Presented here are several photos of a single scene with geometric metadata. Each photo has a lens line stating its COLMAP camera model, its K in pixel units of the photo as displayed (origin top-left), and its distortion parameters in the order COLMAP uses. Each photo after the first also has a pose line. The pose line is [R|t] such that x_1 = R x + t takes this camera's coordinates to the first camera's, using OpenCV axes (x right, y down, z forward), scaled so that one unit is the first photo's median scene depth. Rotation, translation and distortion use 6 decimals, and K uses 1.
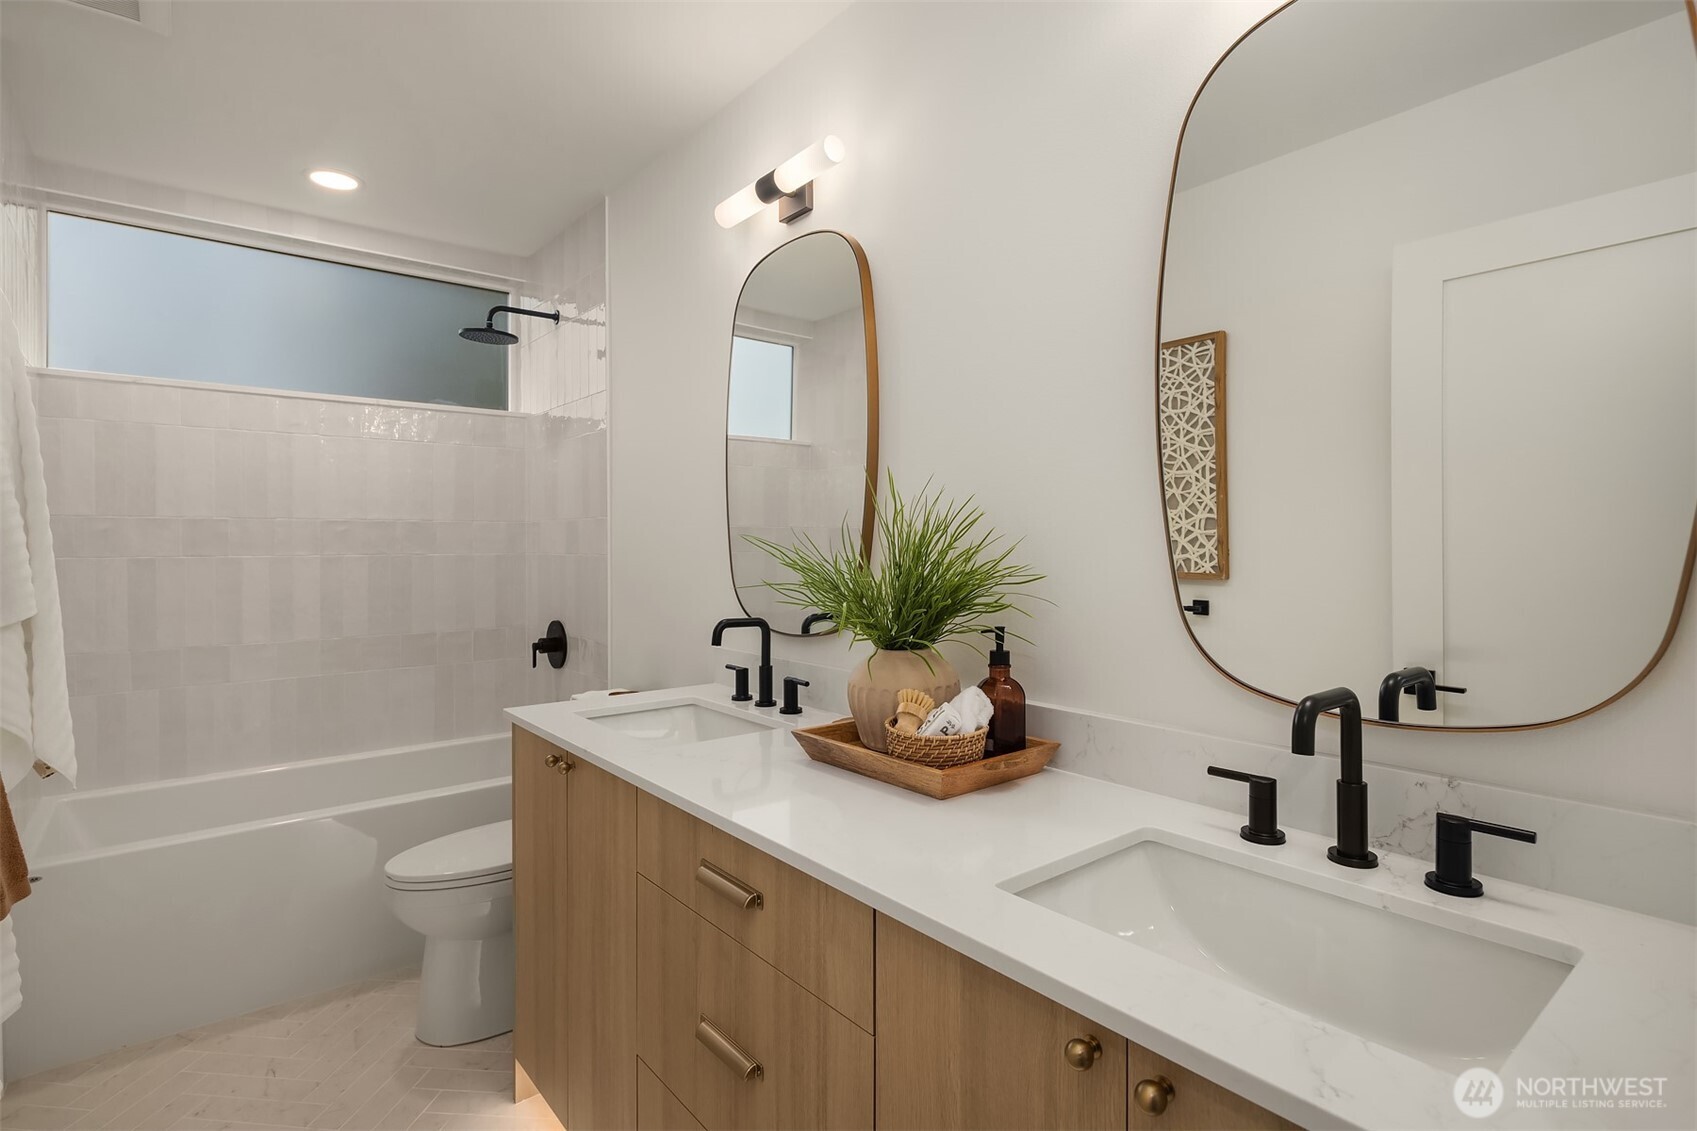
lens RADIAL K [[797.0, 0, 848.5], [0, 797.0, 565.5], [0, 0, 1]] dist [0.000779, 0.000029]
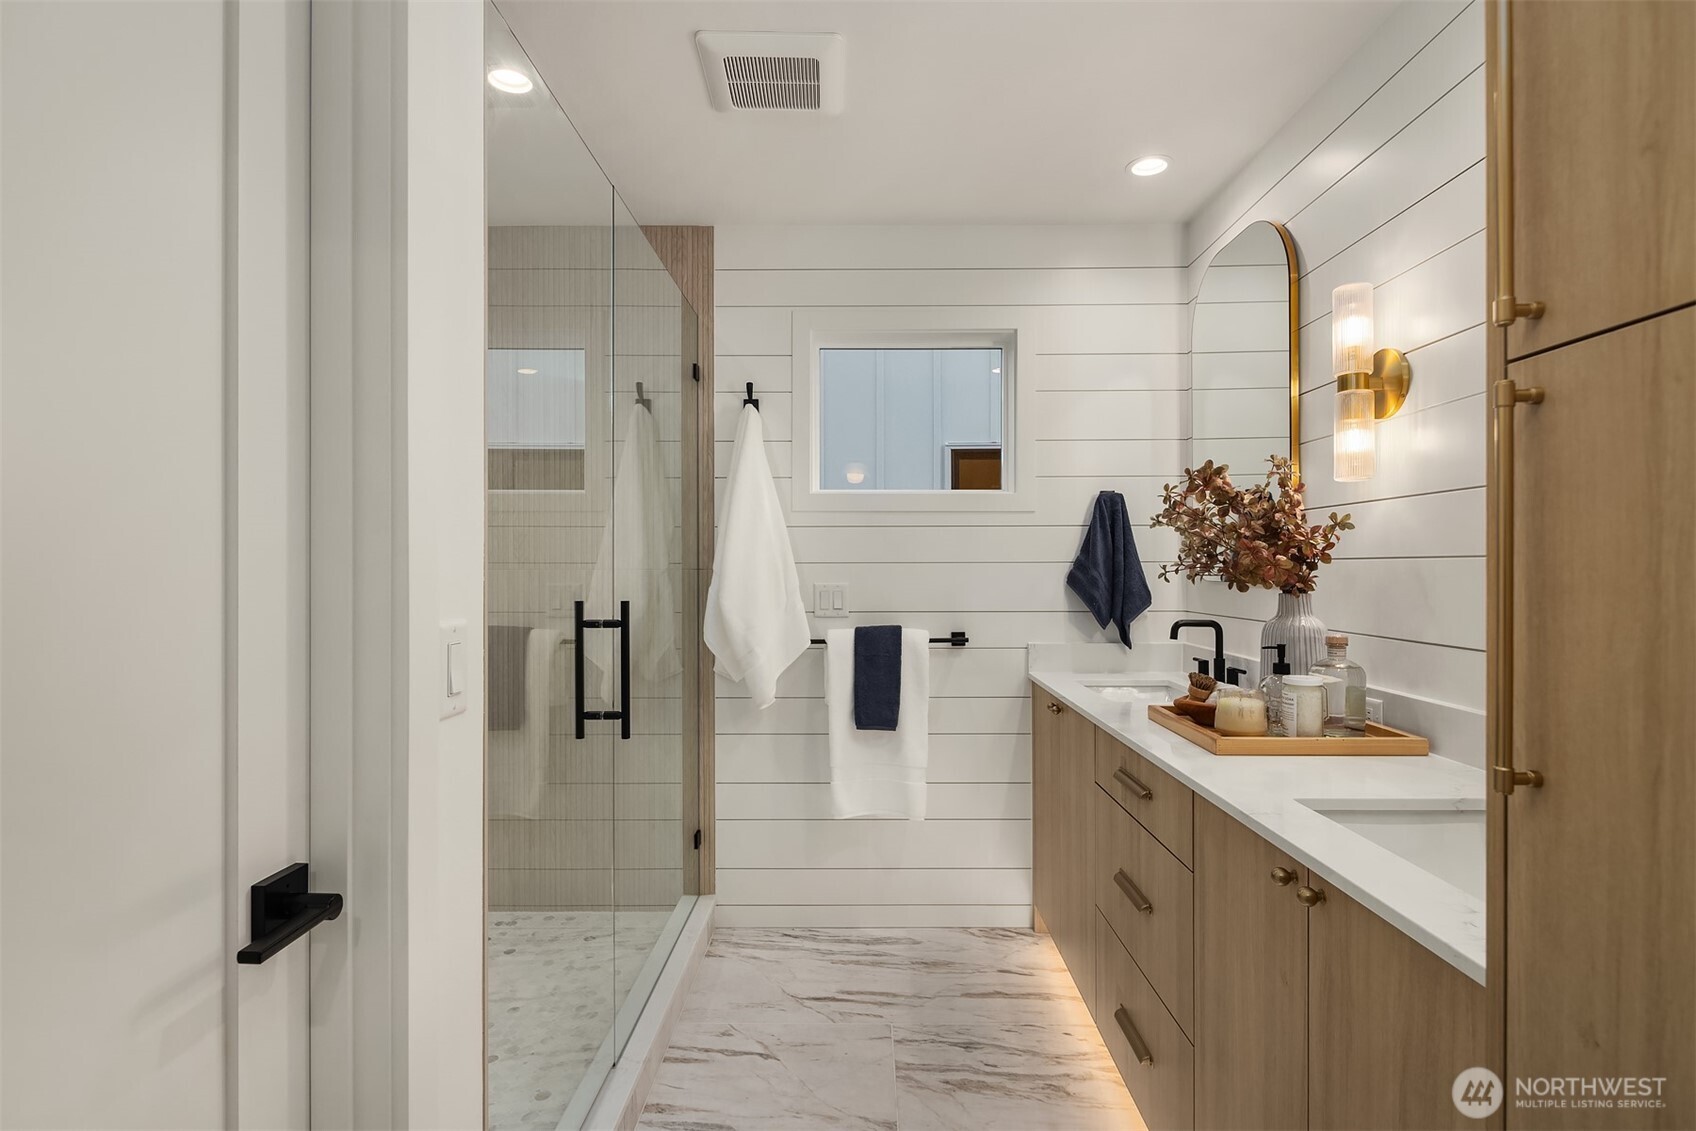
lens RADIAL K [[796.5, 0, 848.0], [0, 796.5, 565.5], [0, 0, 1]] dist [0.000779, 0.000029]
pose [[0.751674, -0.003329, -0.659527, 0.422699], [-0.011389, 0.999773, -0.018026, 0.011625], [0.659437, 0.021061, 0.751465, -0.495946]]
